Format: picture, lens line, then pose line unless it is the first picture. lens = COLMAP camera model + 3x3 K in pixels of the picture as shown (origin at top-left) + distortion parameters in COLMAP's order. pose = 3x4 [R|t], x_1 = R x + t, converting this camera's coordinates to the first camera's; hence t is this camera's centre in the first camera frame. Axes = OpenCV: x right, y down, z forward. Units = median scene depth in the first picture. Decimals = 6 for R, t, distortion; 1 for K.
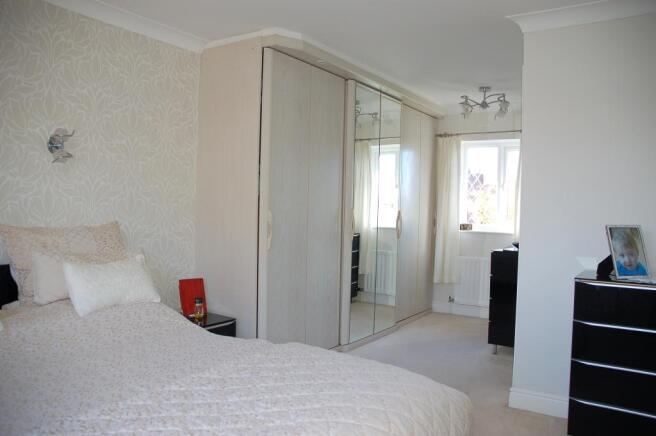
lens RADIAL K [[519.6, 0, 327.0], [0, 519.6, 230.5], [0, 0, 1]] dist [-0.089639, 0.006232]
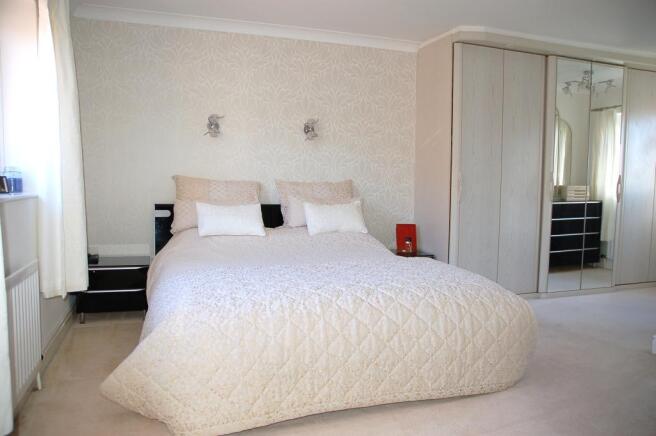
lens RADIAL K [[519.6, 0, 327.0], [0, 519.6, 230.5], [0, 0, 1]] dist [-0.089639, 0.006232]
pose [[0.802681, 0.042903, -0.594863, 0.384196], [-0.022593, 0.998881, 0.041556, 0.061246], [0.595980, -0.019916, 0.802752, -0.207335]]
